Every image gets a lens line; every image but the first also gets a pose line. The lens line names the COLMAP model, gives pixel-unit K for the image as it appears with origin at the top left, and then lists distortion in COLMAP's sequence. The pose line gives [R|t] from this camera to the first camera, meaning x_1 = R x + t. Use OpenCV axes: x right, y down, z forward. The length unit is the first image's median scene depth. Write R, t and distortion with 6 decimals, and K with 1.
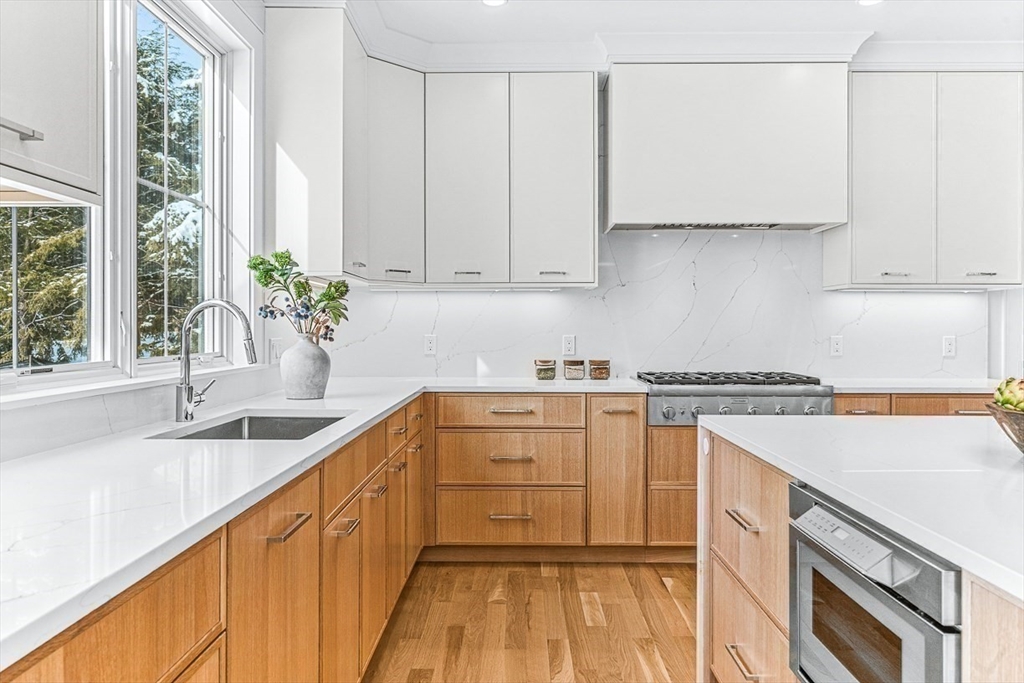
lens RADIAL K [[762.4, 0, 512.0], [0, 762.4, 341.5], [0, 0, 1]] dist [-0.002368, -0.000196]
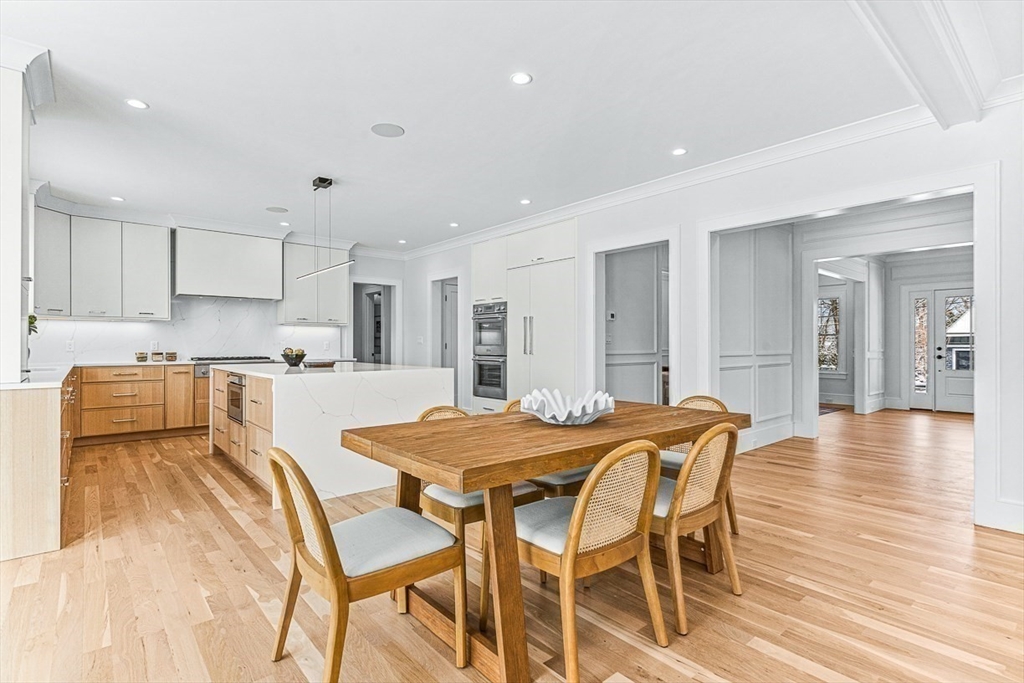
lens RADIAL K [[503.4, 0, 512.0], [0, 503.4, 341.5], [0, 0, 1]] dist [0.001359, 0.000613]
pose [[0.755578, 0.003169, 0.655051, -0.113581], [0.014619, 0.999658, -0.021699, 0.043985], [-0.654895, 0.025971, 0.755273, -0.897643]]
